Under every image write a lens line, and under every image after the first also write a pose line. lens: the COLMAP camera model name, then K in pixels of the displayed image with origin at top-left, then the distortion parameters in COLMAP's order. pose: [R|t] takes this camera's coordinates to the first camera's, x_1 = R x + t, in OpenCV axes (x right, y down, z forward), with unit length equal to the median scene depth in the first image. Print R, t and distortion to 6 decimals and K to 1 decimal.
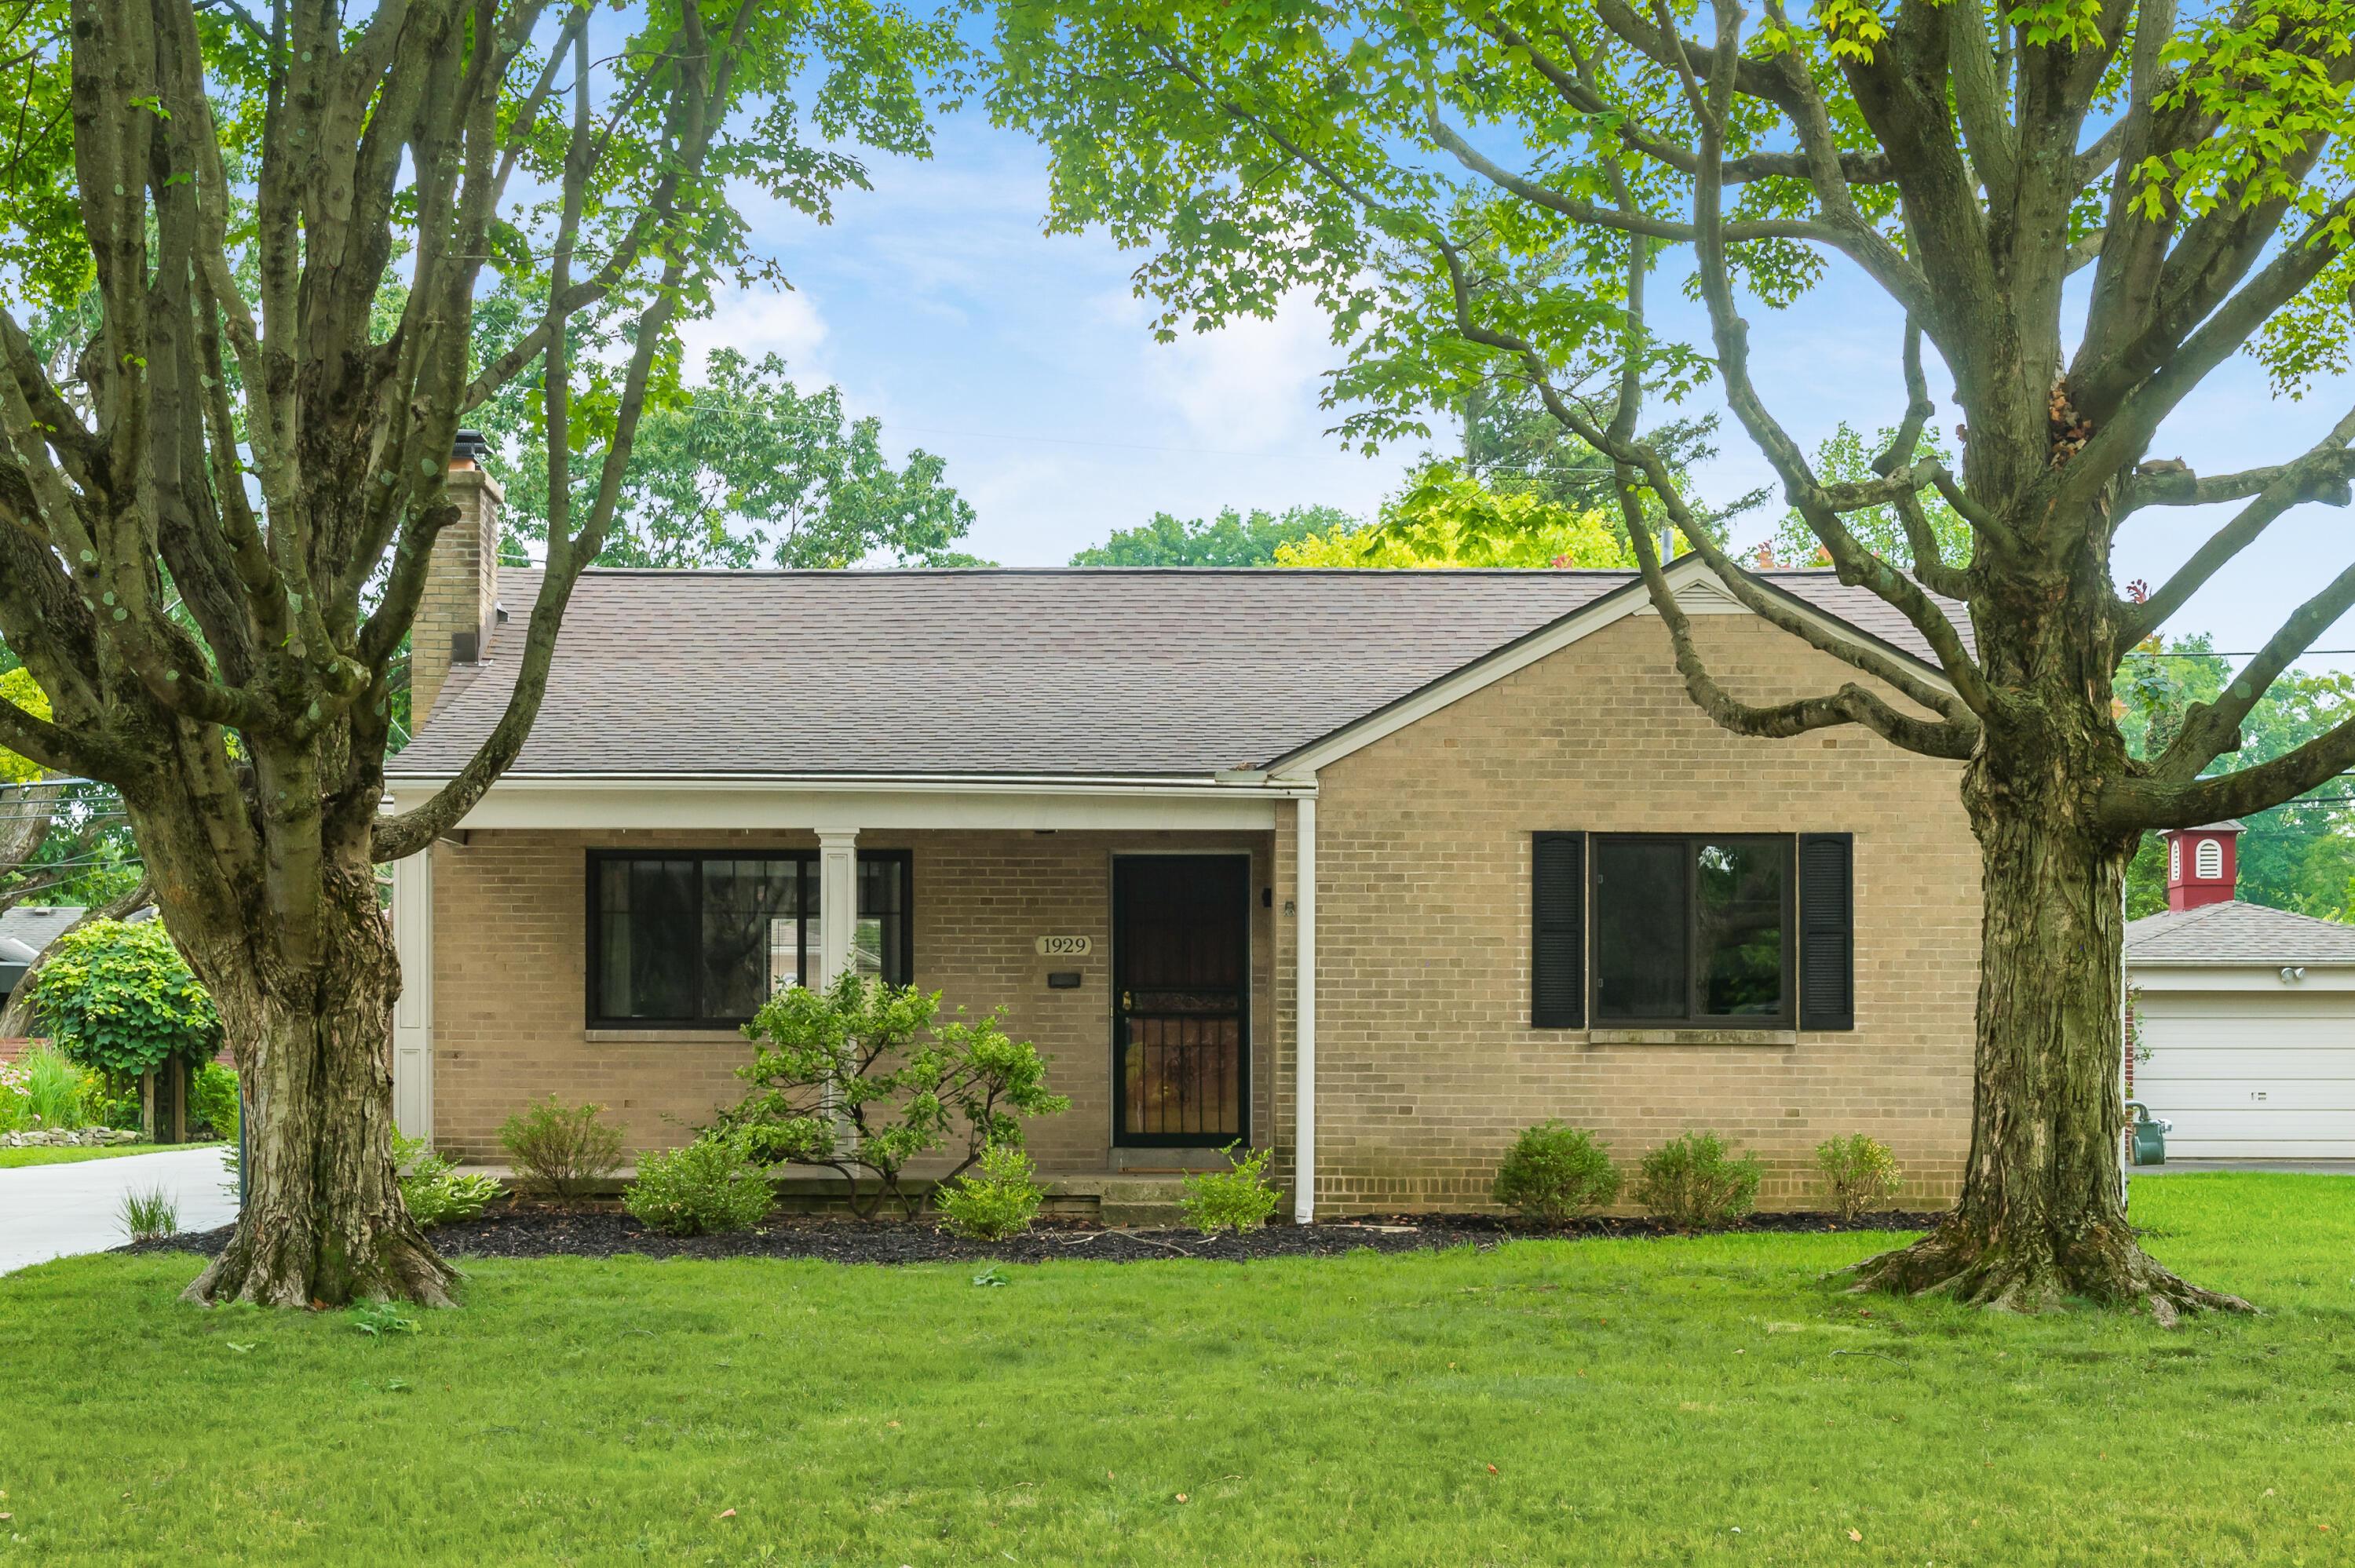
lens RADIAL K [[3529.5, 0, 1178.8], [0, 3529.5, 927.7], [0, 0, 1]] dist [0.004654, -0.036934]
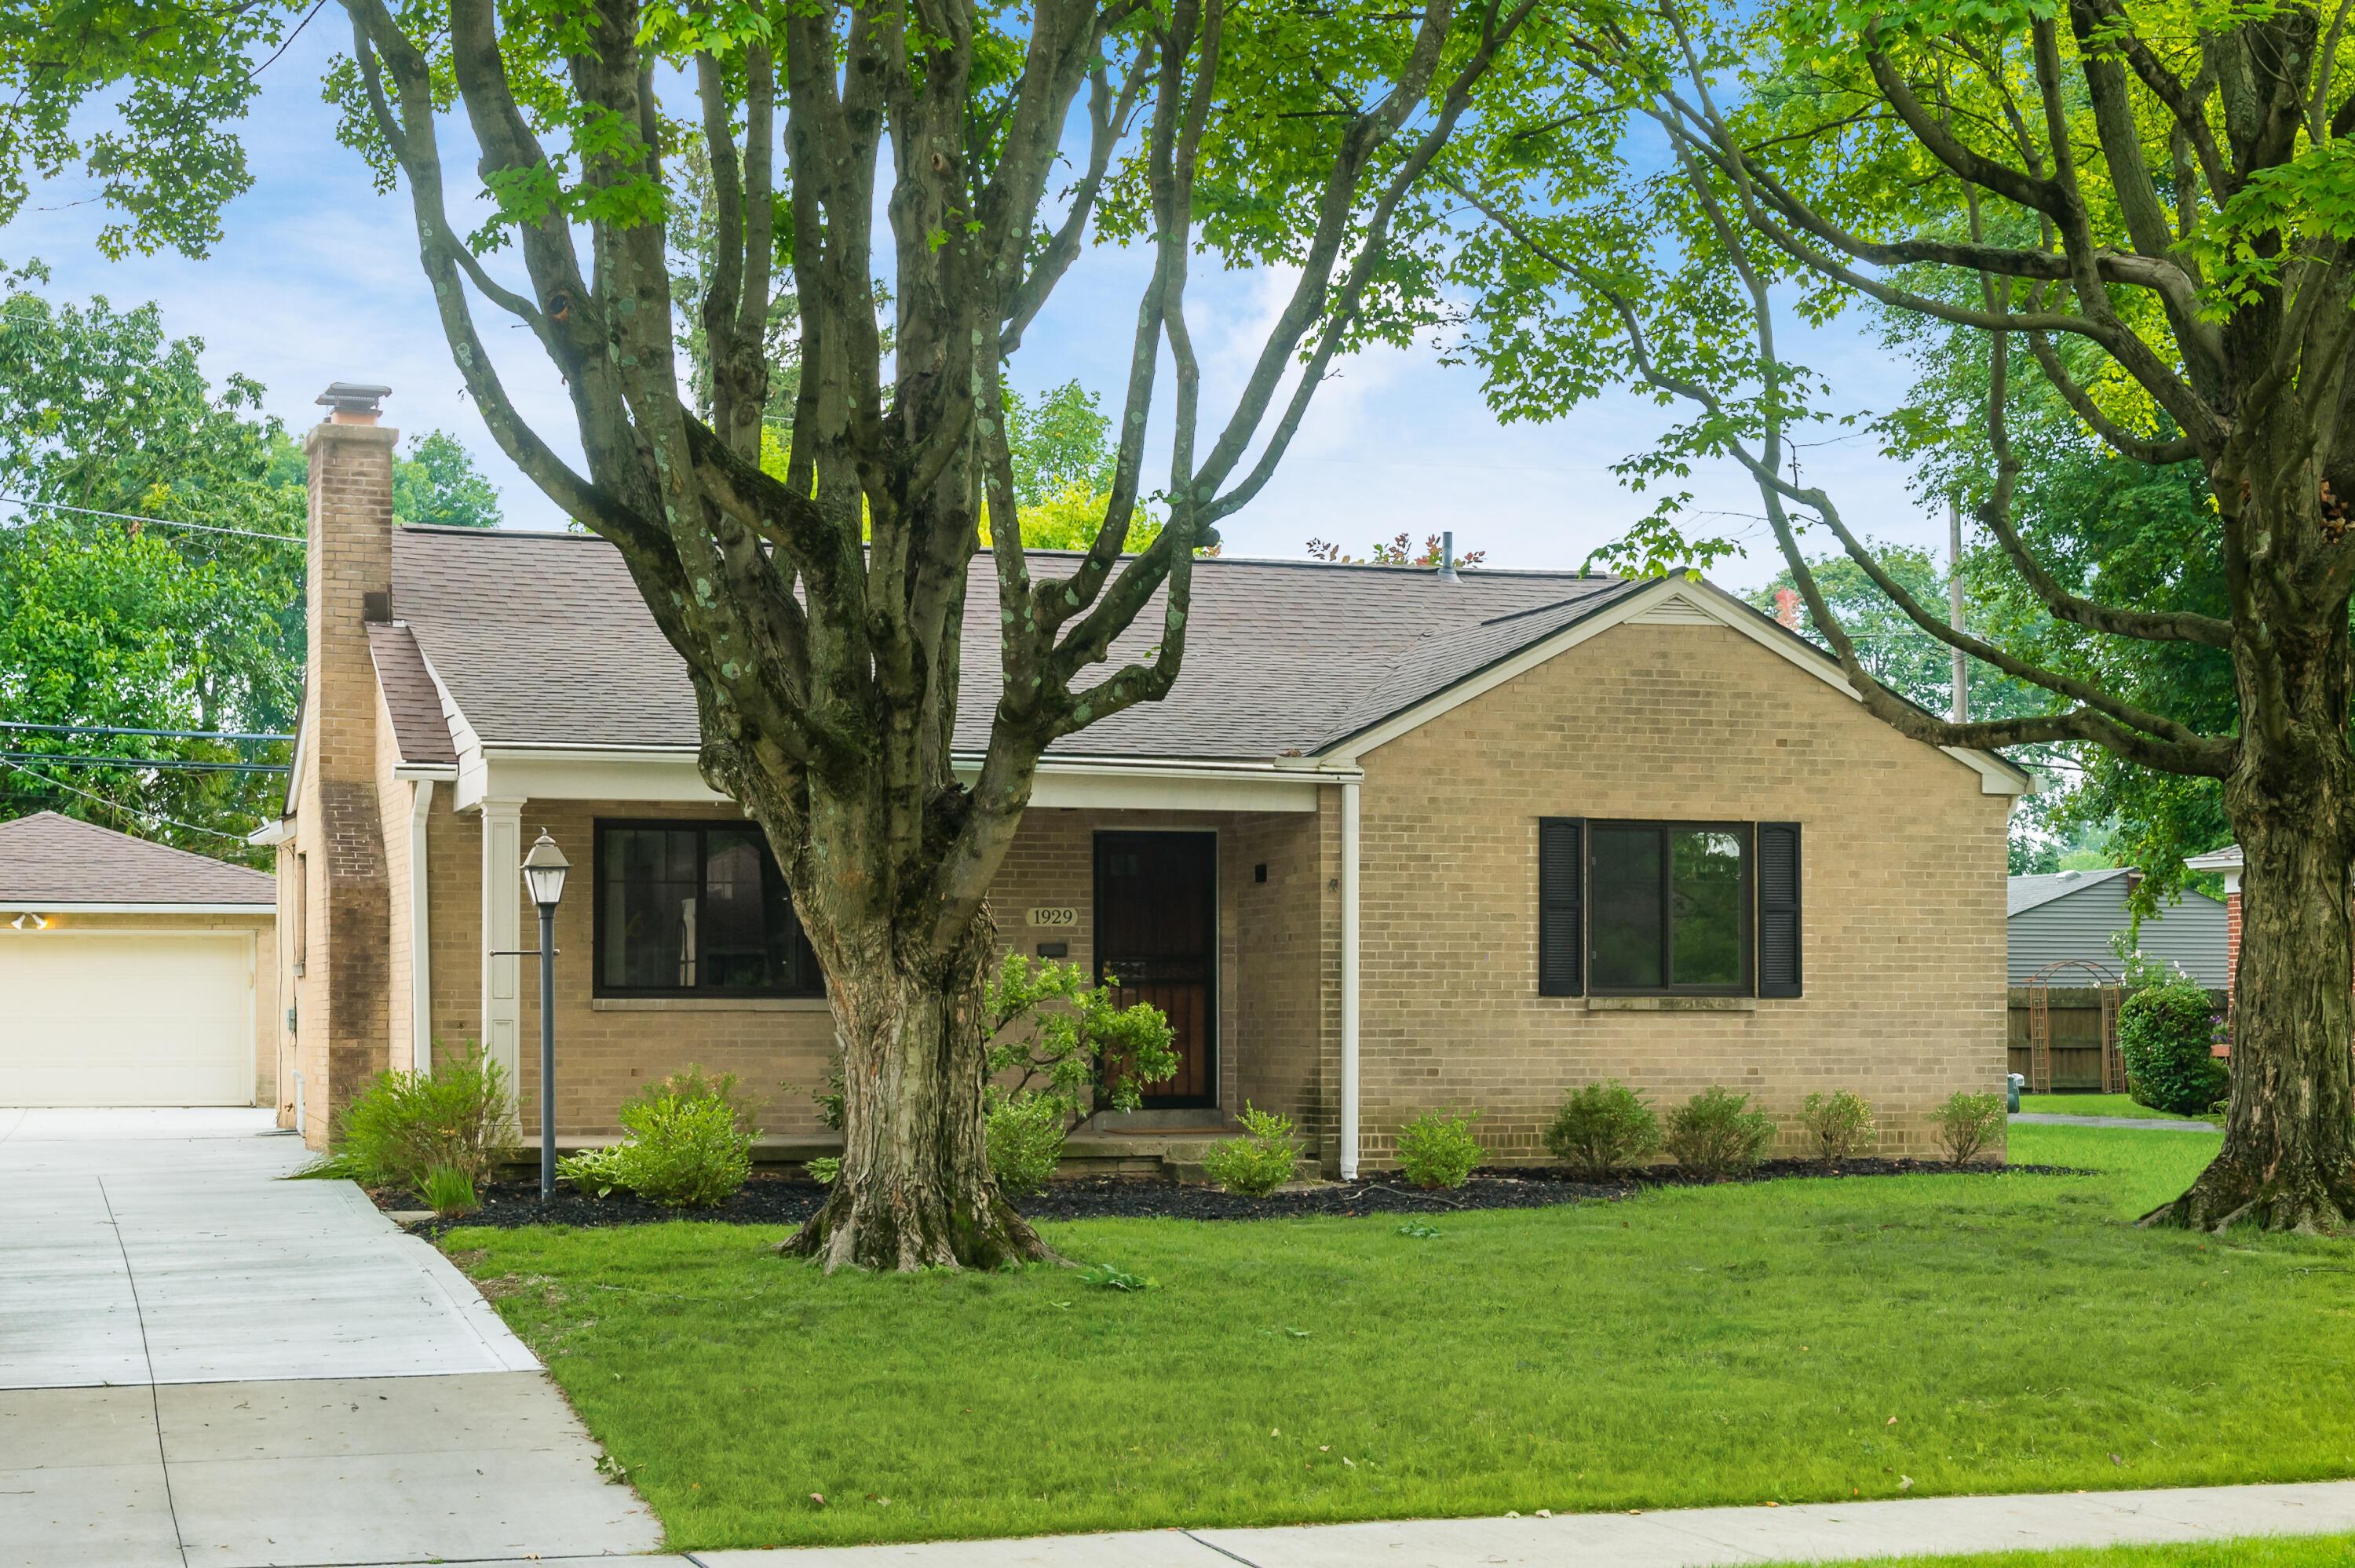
lens RADIAL K [[3728.8, 0, 1177.5], [0, 3728.8, 784.0], [0, 0, 1]] dist [0.020344, 0.038568]
pose [[0.940657, 0.016542, 0.338956, -0.401575], [-0.008702, 0.999659, -0.024637, -0.007990], [-0.339248, 0.020226, 0.940480, -0.054893]]
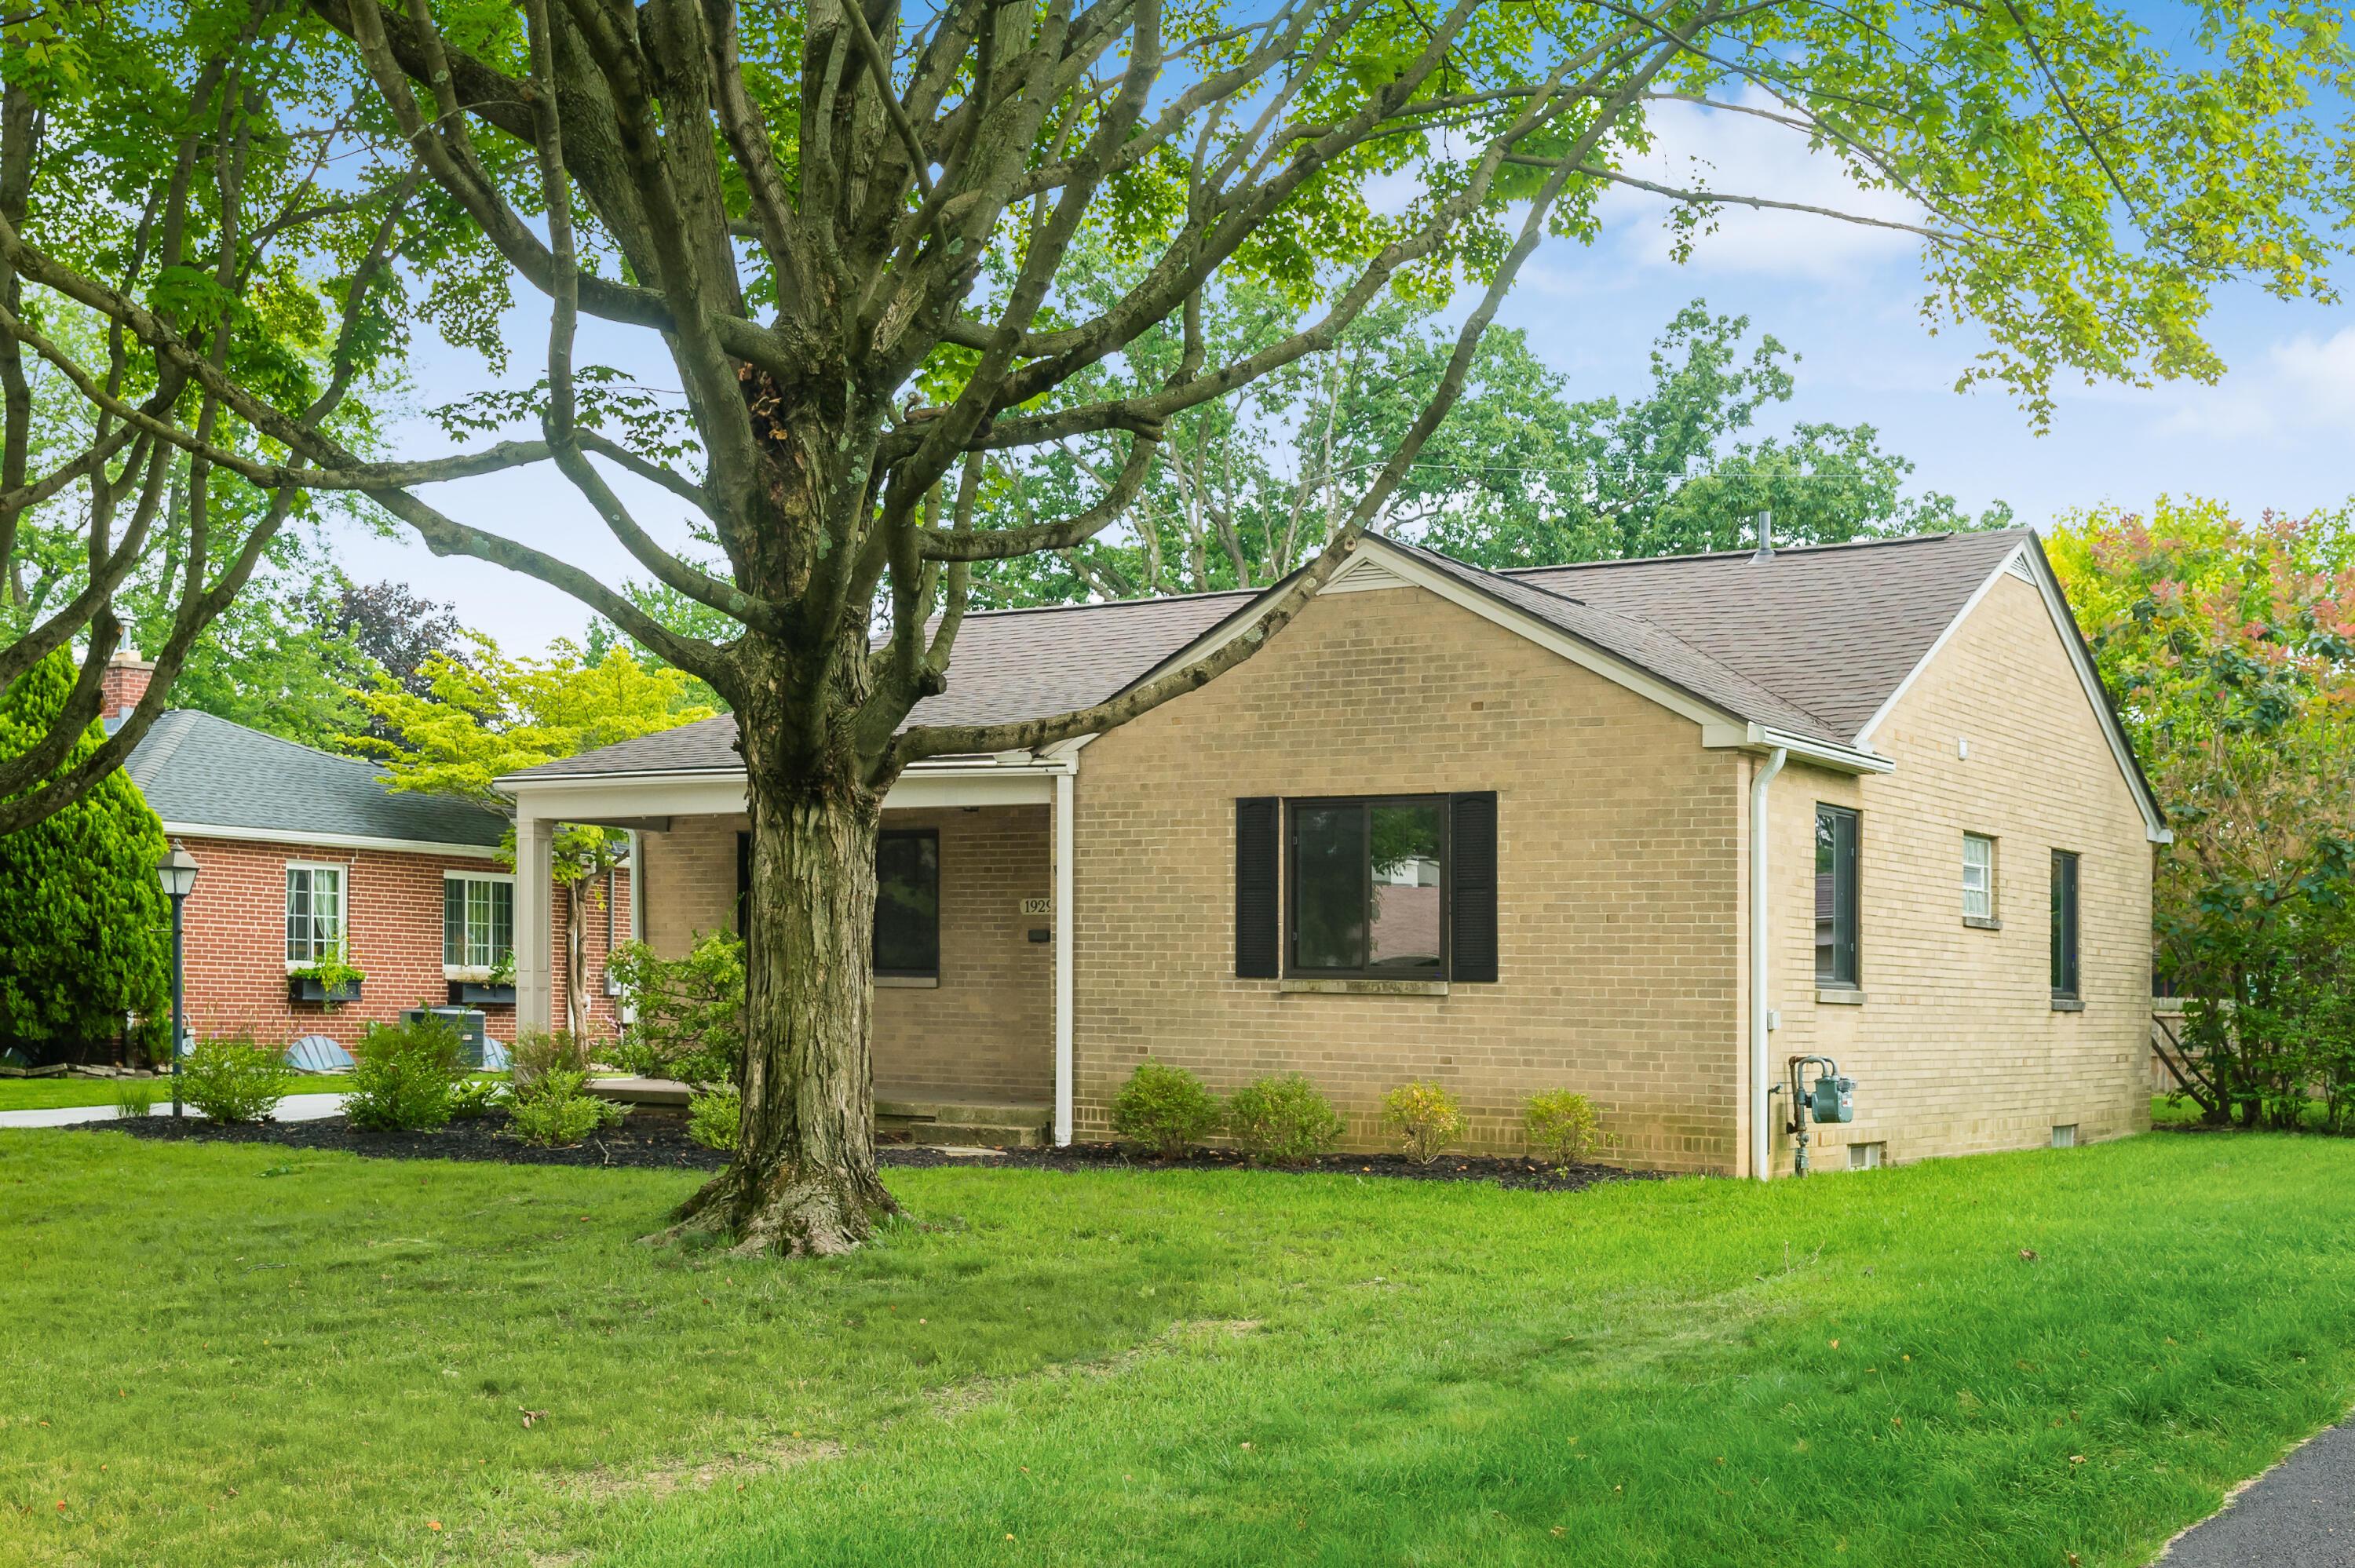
lens RADIAL K [[2726.2, 0, 1178.2], [0, 2726.2, 916.5], [0, 0, 1]] dist [-0.015417, -0.006021]
pose [[0.846699, -0.004703, -0.532052, 0.537376], [0.005958, 0.999982, 0.000643, 0.008837], [0.532039, -0.003715, 0.846712, 0.273263]]
